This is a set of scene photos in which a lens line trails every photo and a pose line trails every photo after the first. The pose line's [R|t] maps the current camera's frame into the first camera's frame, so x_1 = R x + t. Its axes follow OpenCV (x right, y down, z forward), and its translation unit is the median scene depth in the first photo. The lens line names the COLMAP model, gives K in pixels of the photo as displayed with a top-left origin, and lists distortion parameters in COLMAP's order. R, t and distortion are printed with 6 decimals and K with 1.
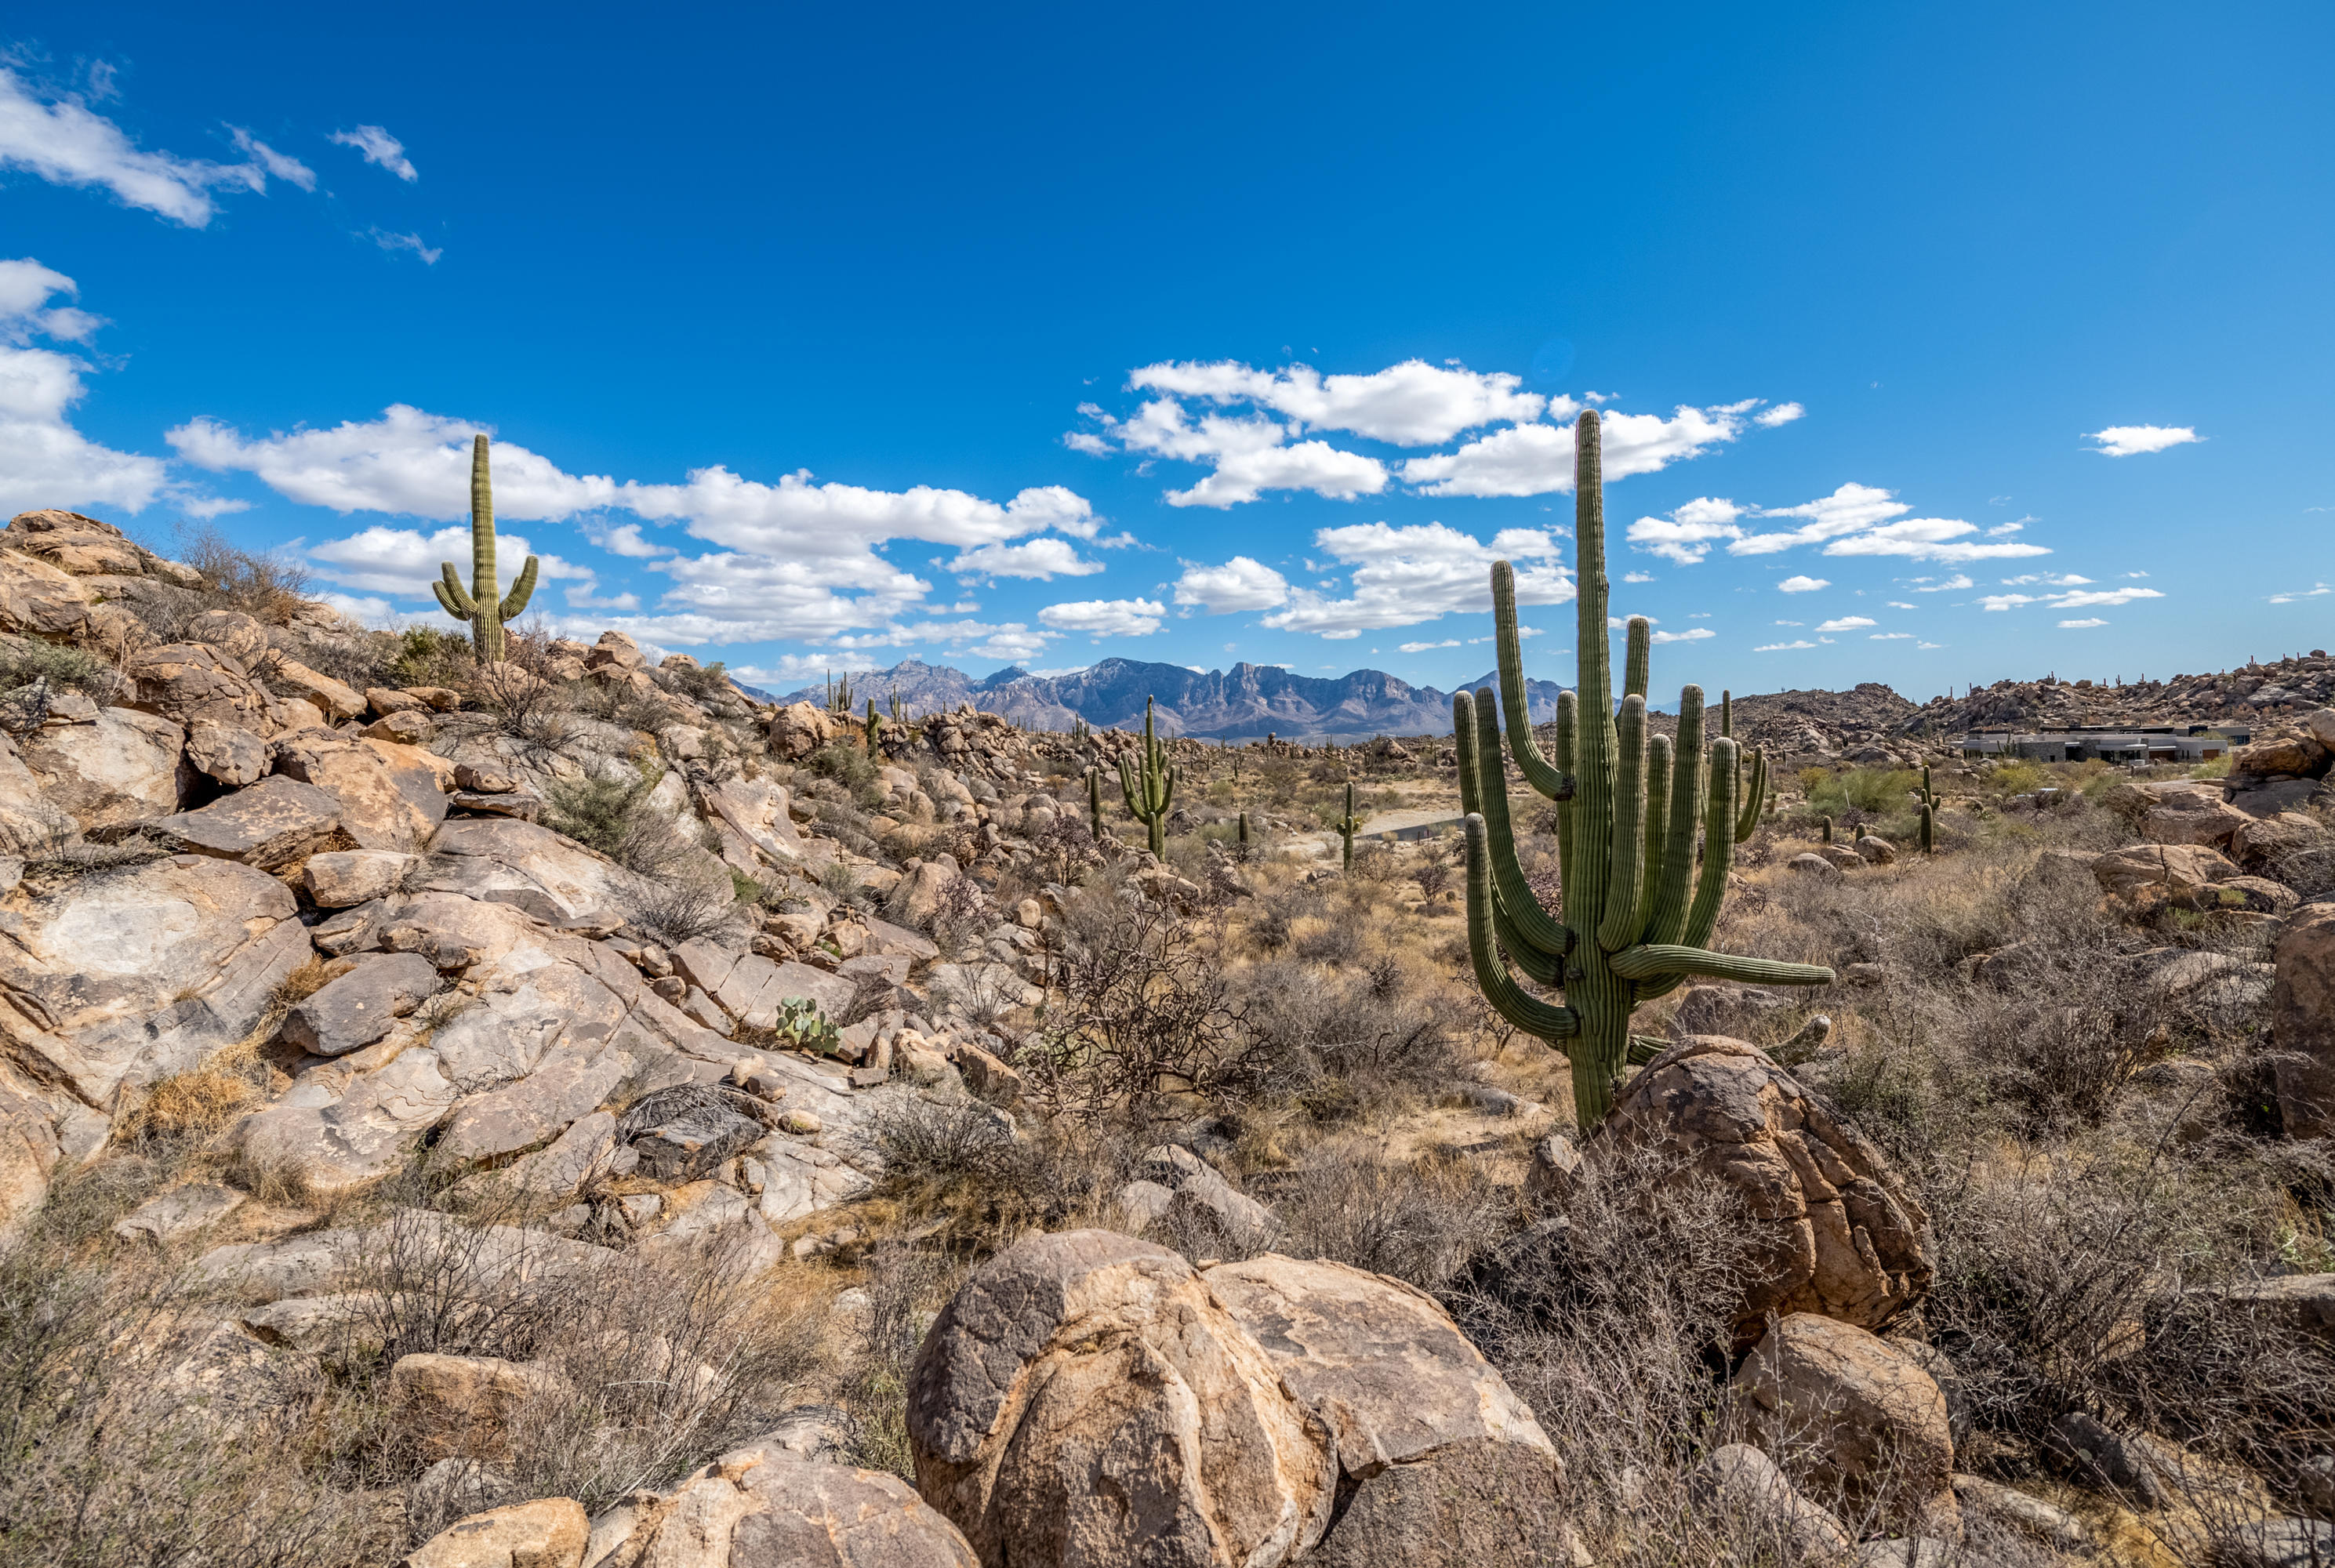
lens RADIAL K [[953.4, 0, 1188.7], [0, 953.4, 757.9], [0, 0, 1]] dist [0.002953, -0.005834]
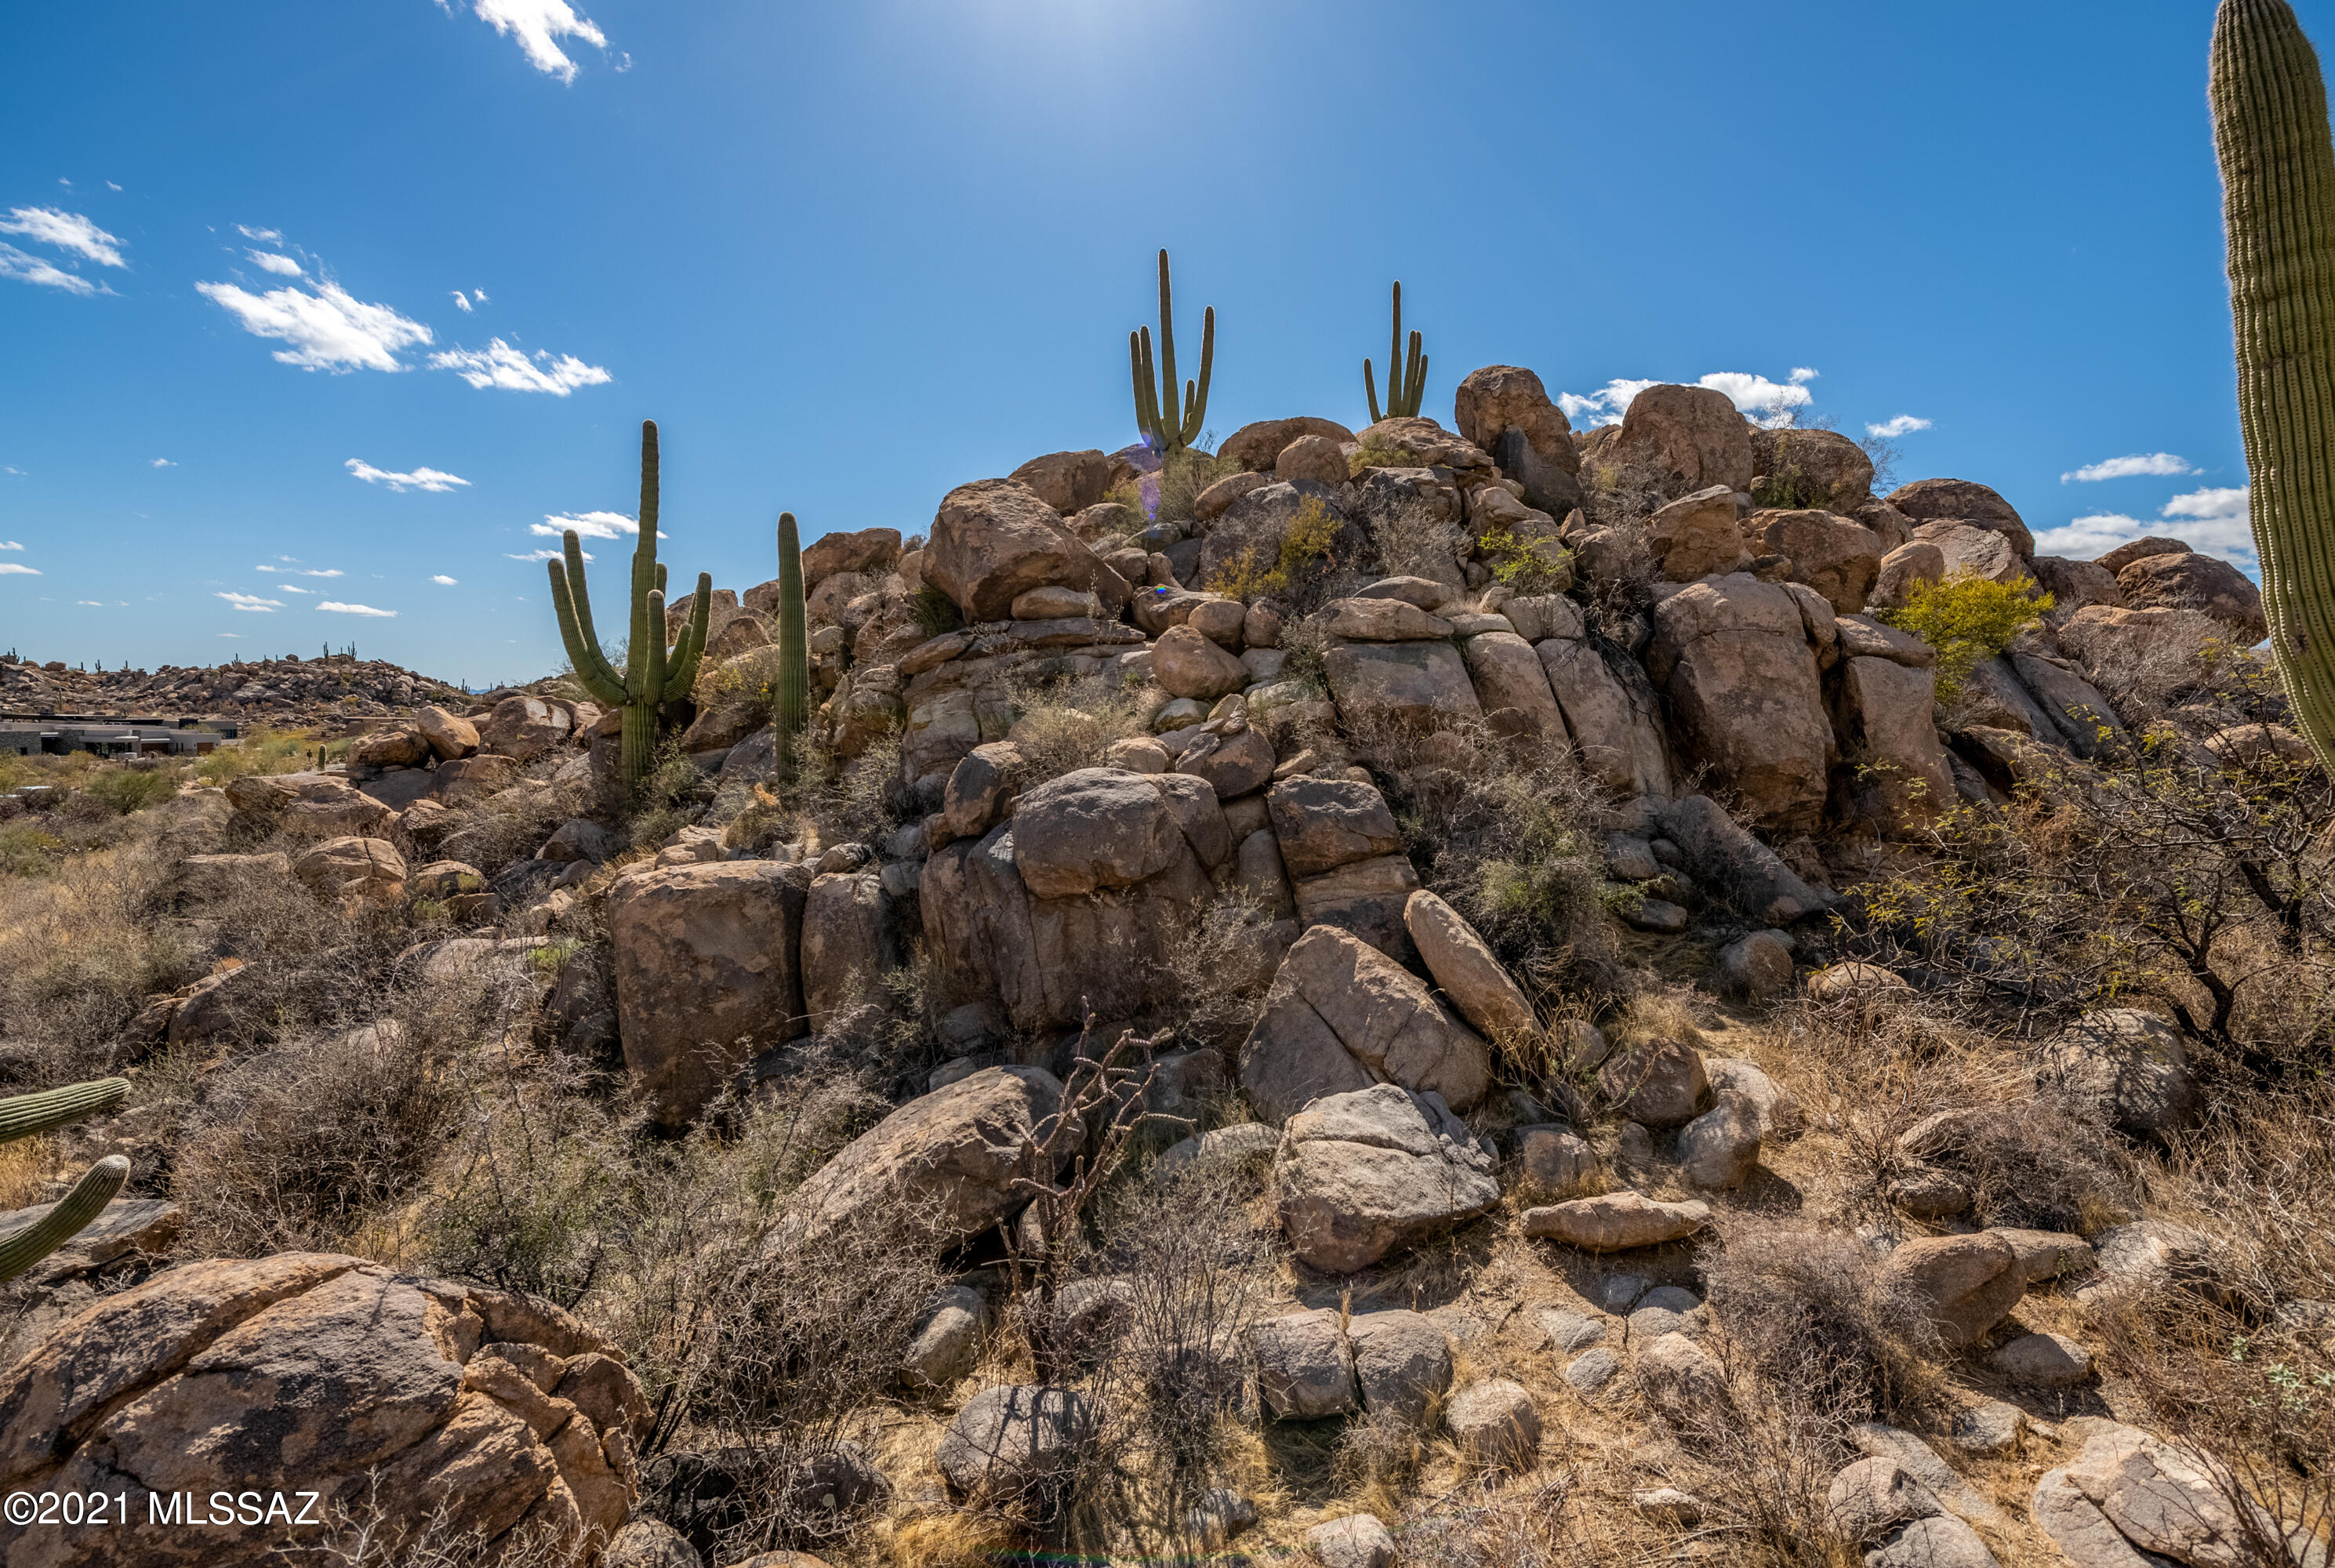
lens RADIAL K [[954.5, 0, 1192.1], [0, 954.5, 763.4], [0, 0, 1]] dist [0.000666, -0.004127]
pose [[-0.064234, -0.010429, 0.997880, 0.000842], [-0.002754, 0.999943, 0.010273, 0.001815], [-0.997931, -0.002088, -0.064259, 0.150532]]
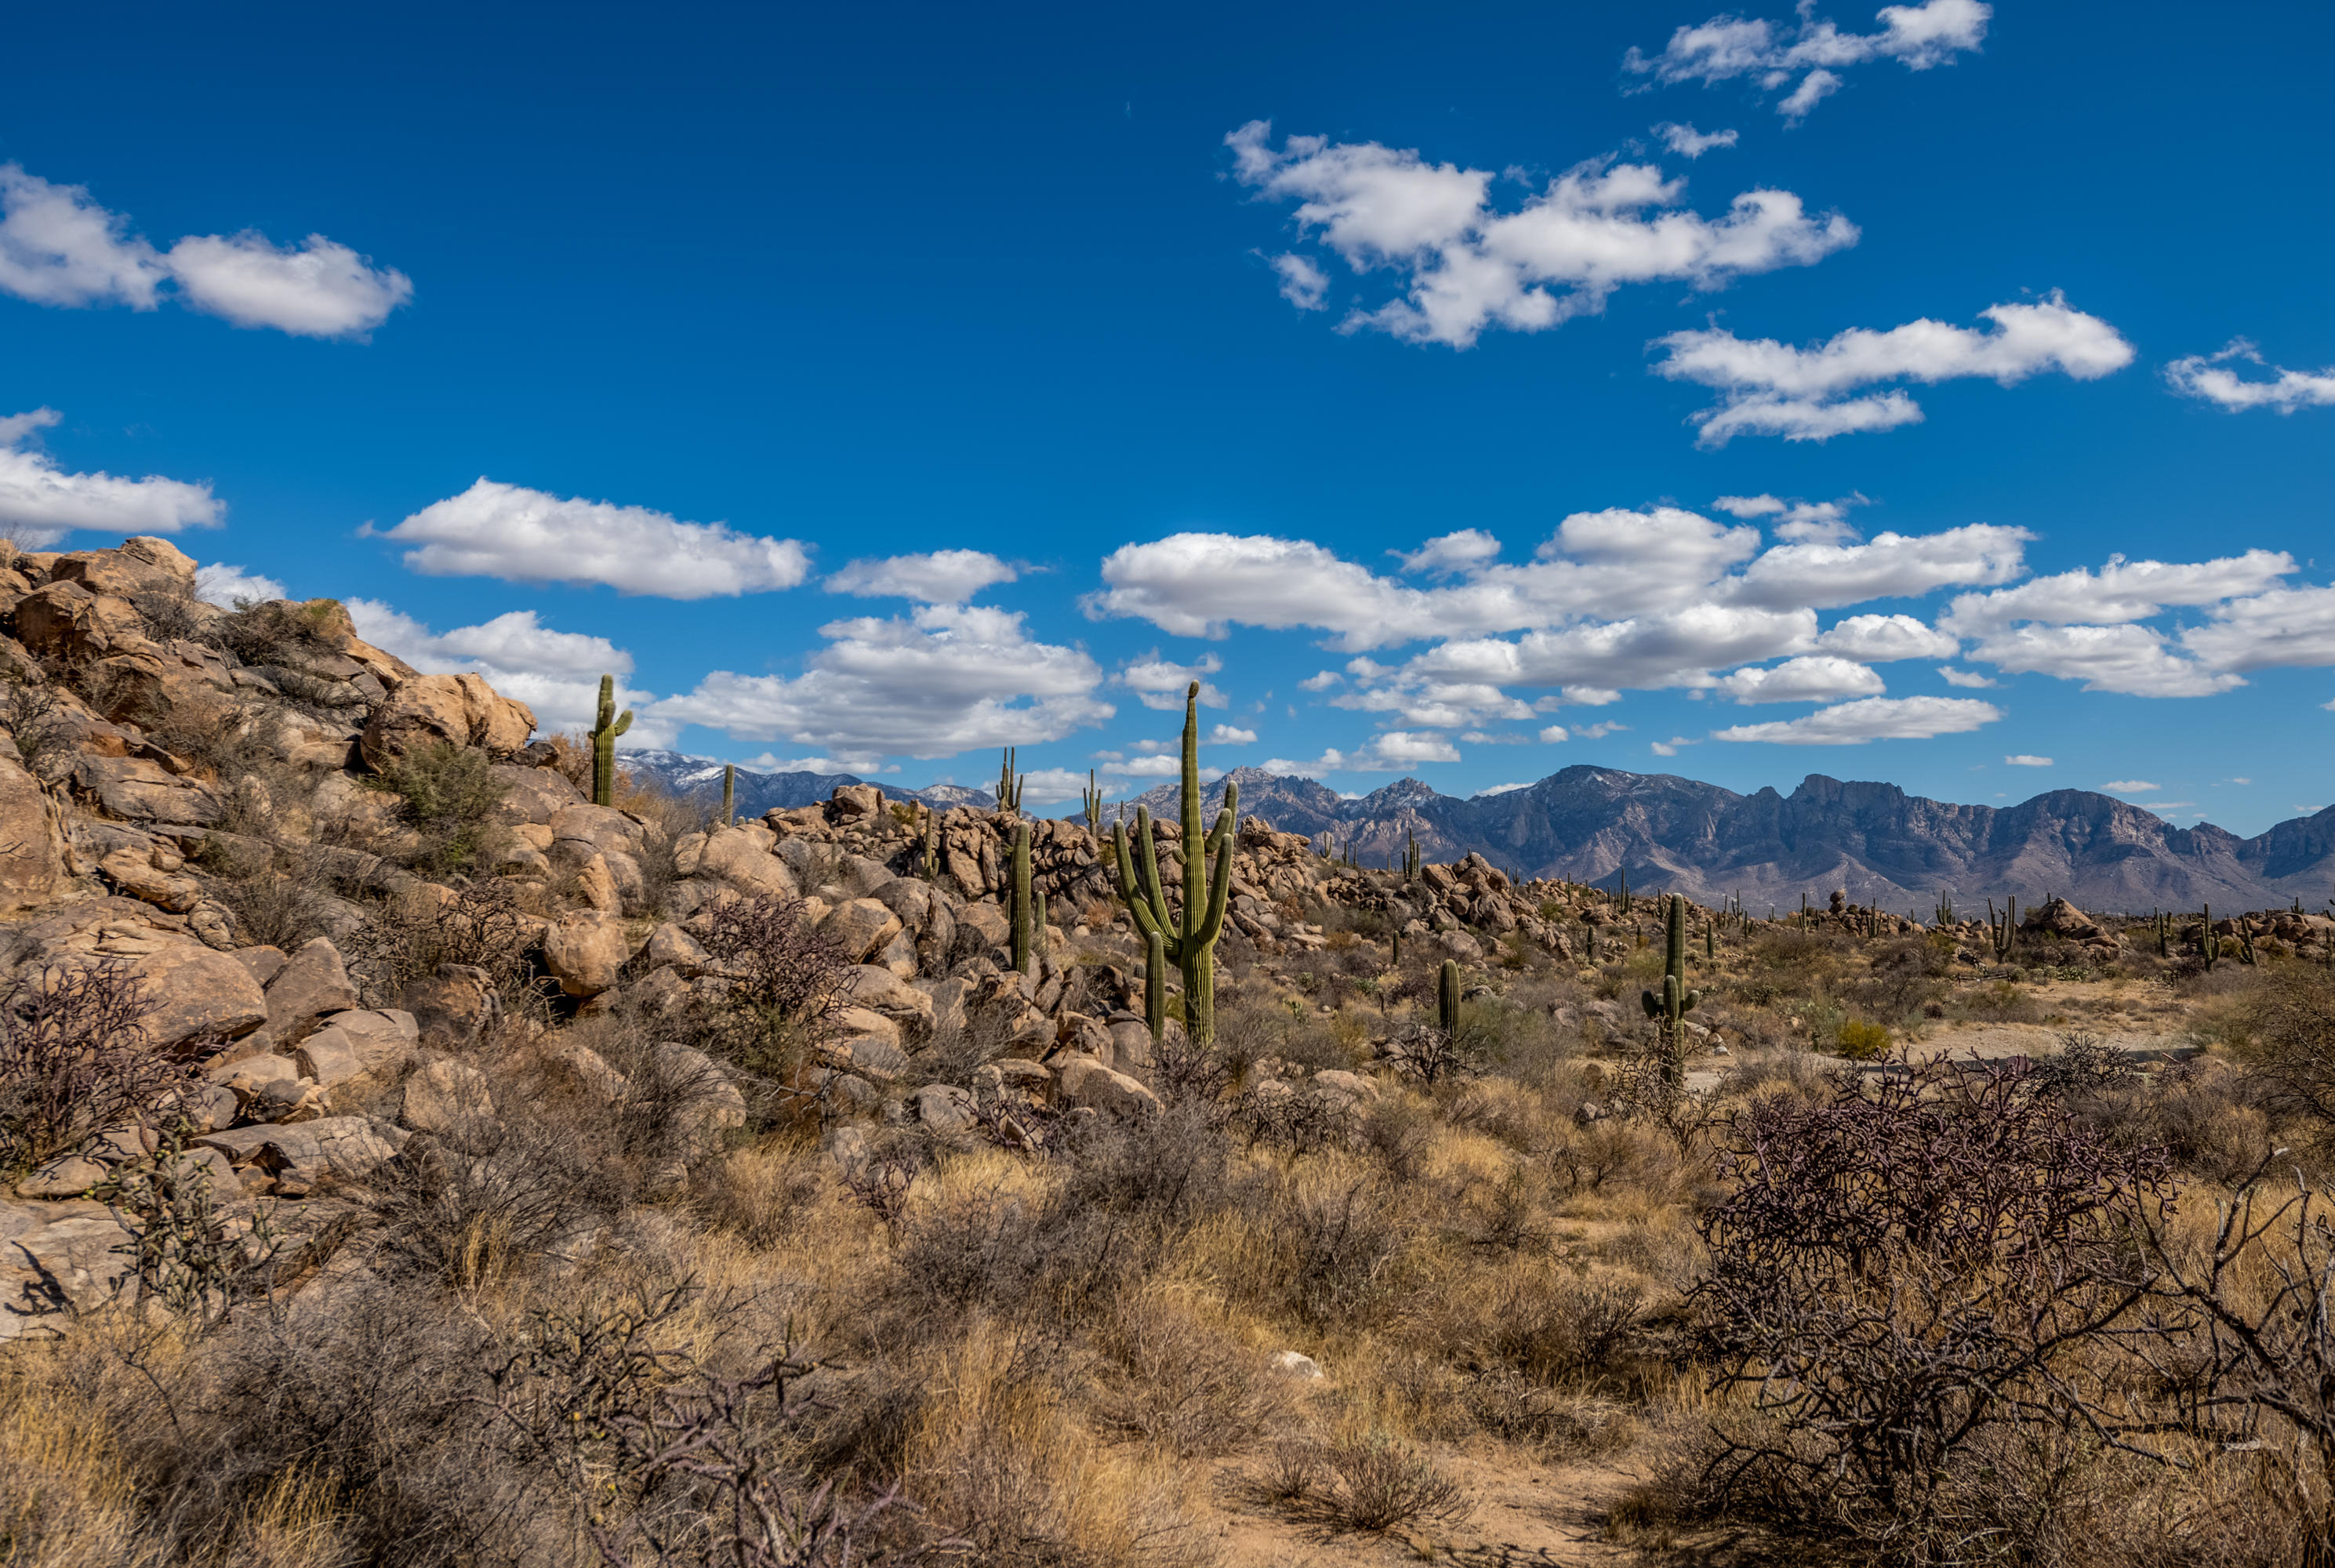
lens RADIAL K [[1593.5, 0, 1185.0], [0, 1593.5, 783.9], [0, 0, 1]] dist [0.016472, -0.005384]
pose [[0.948703, 0.009442, -0.316029, 0.389270], [-0.038587, 0.995539, -0.086094, 0.096922], [0.313806, 0.093872, 0.944835, 0.559936]]
